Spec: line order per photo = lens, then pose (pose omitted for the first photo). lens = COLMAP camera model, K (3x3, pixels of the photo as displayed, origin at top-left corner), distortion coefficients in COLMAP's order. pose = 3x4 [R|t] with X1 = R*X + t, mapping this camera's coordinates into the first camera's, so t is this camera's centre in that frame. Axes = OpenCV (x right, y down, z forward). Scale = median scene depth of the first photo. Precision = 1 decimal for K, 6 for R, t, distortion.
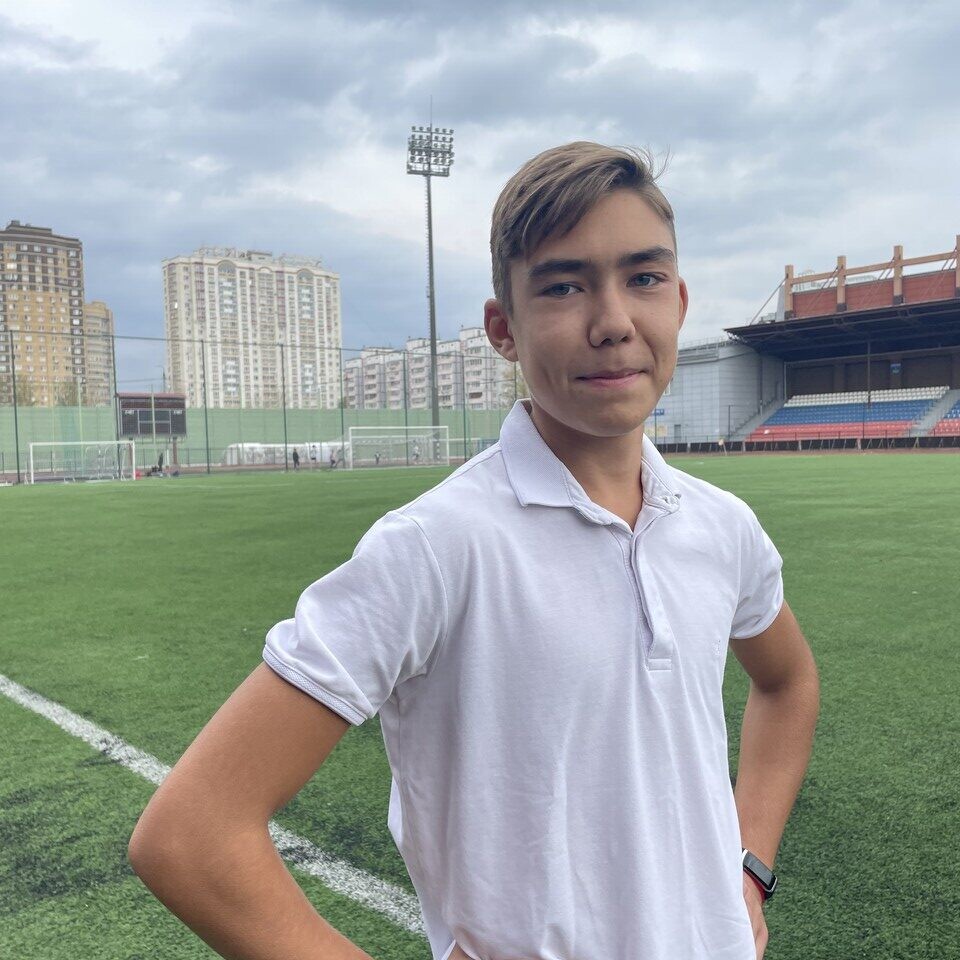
lens RADIAL K [[1074.0, 0, 461.0], [0, 1074.0, 467.0], [0, 0, 1]] dist [0.083864, 0.000000]
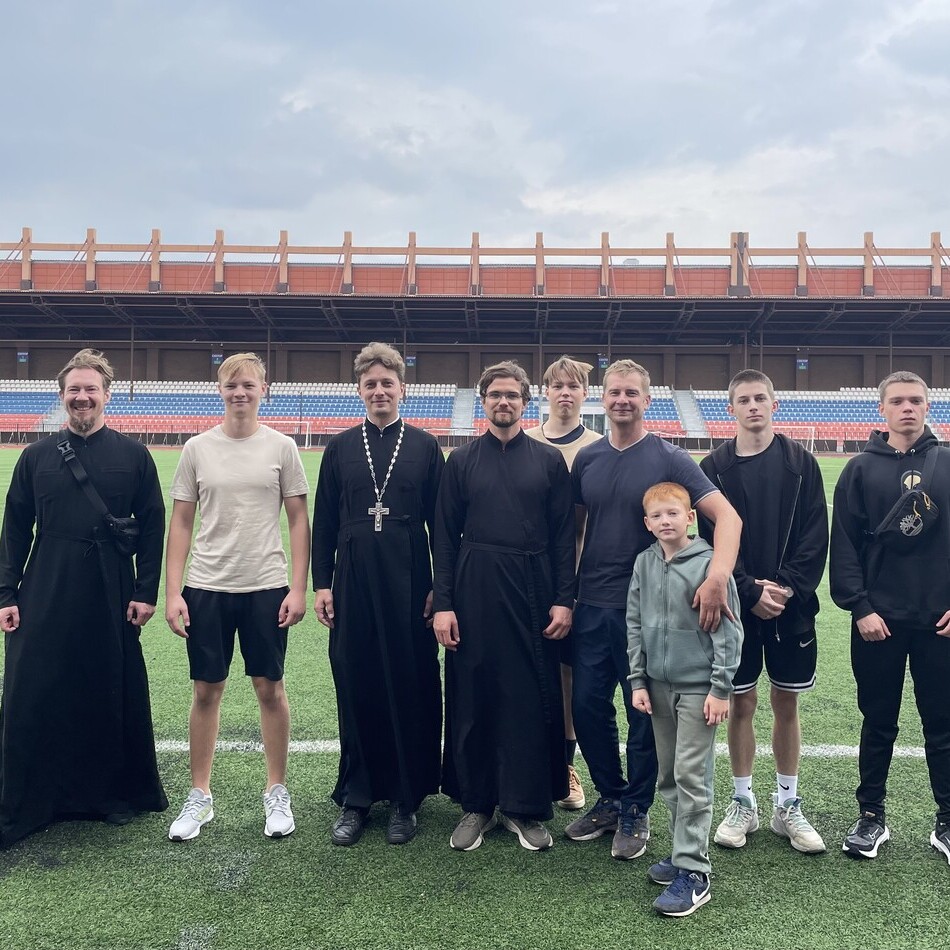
lens RADIAL K [[1108.2, 0, 498.8], [0, 1108.2, 406.3], [0, 0, 1]] dist [0.082390, 0.000000]
pose [[0.661568, 0.050014, 0.748216, -0.348798], [-0.012341, 0.998364, -0.055823, 0.000710], [-0.749784, 0.027697, 0.661103, 0.420364]]
